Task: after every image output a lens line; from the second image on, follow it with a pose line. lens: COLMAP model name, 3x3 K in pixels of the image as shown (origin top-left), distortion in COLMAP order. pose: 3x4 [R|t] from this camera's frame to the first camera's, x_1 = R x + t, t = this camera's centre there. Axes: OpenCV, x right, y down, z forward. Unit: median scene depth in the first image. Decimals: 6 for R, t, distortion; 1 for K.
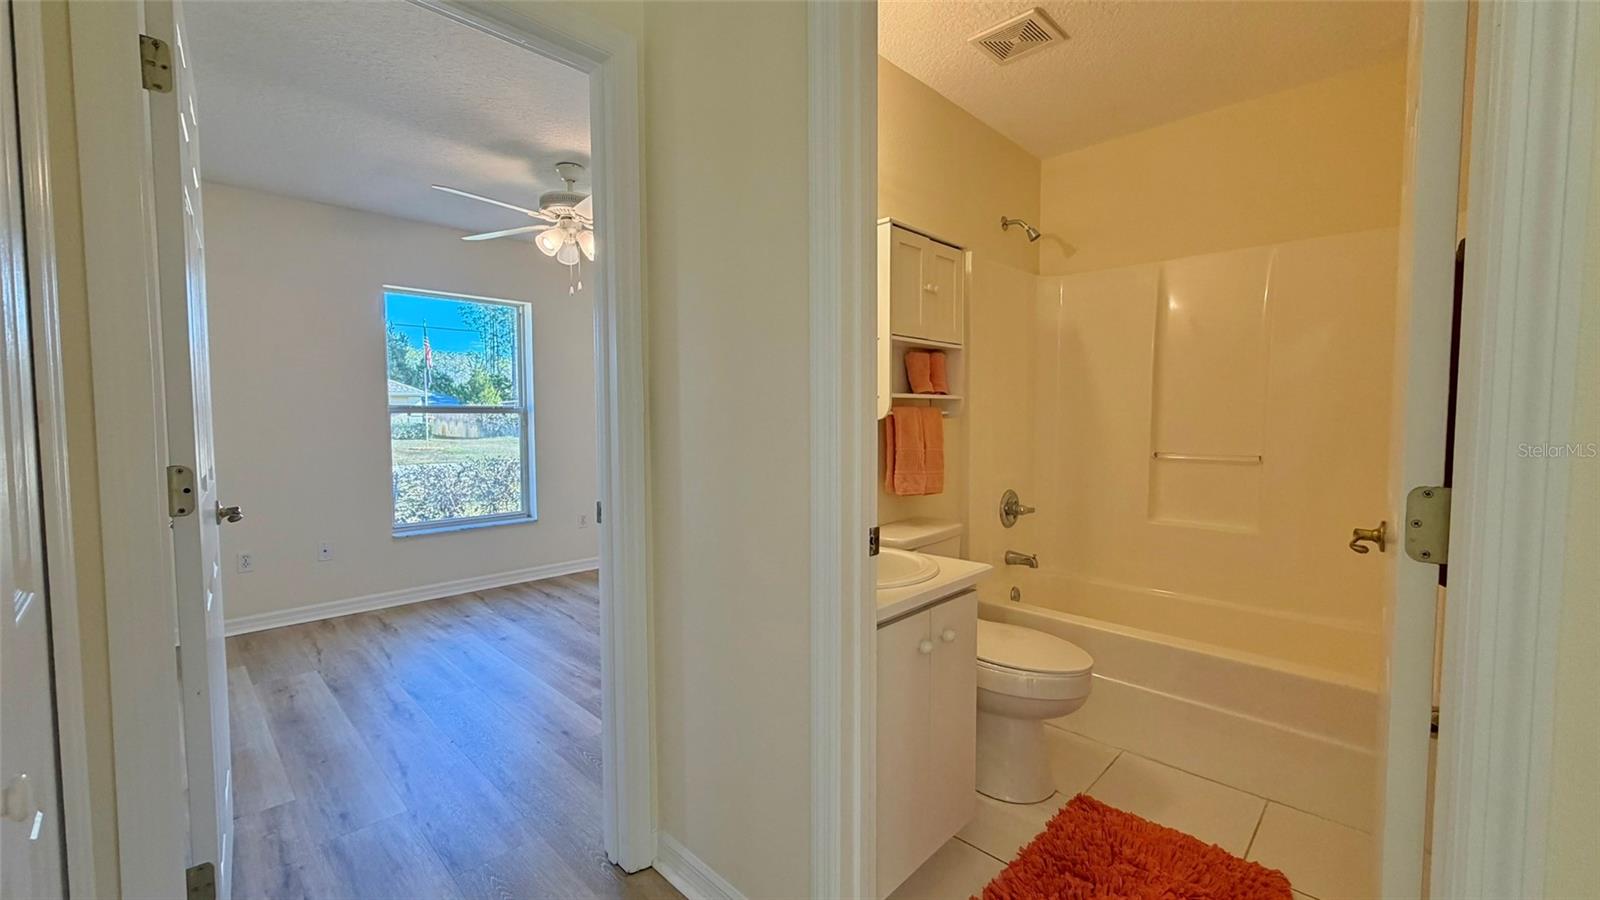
lens RADIAL K [[634.5, 0, 793.5], [0, 634.5, 449.4], [0, 0, 1]] dist [0.003216, 0.000162]
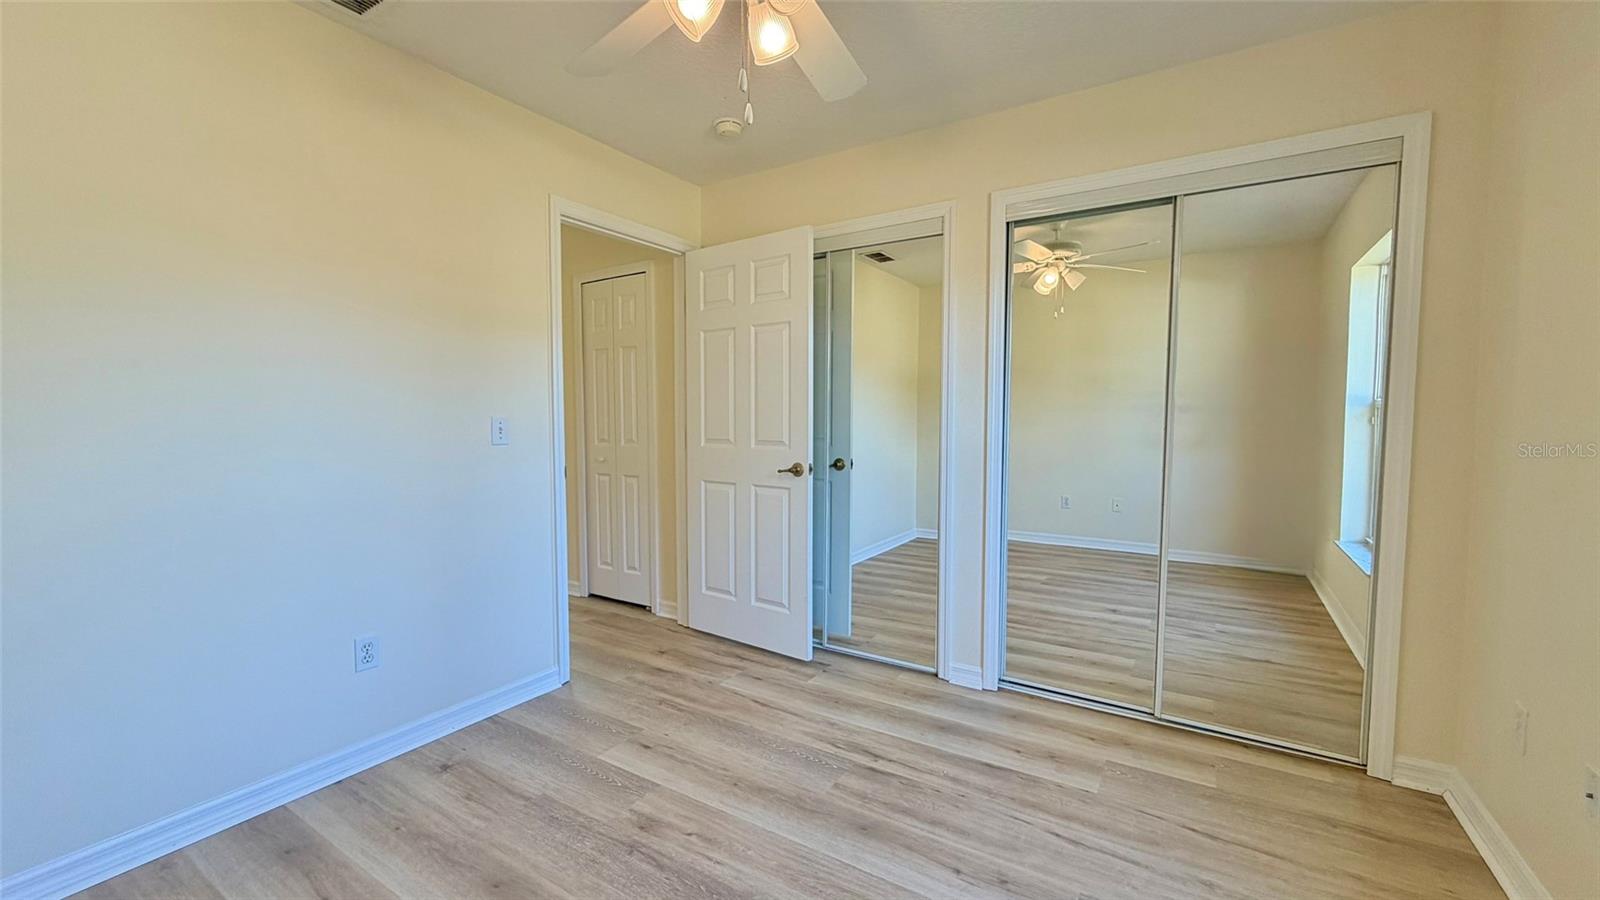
lens RADIAL K [[634.5, 0, 793.5], [0, 634.5, 449.4], [0, 0, 1]] dist [0.003216, 0.000162]
pose [[-0.977000, 0.015130, -0.212701, -0.210899], [-0.007478, 0.994435, 0.105087, -0.053222], [0.213107, 0.104261, -0.971450, 1.068393]]
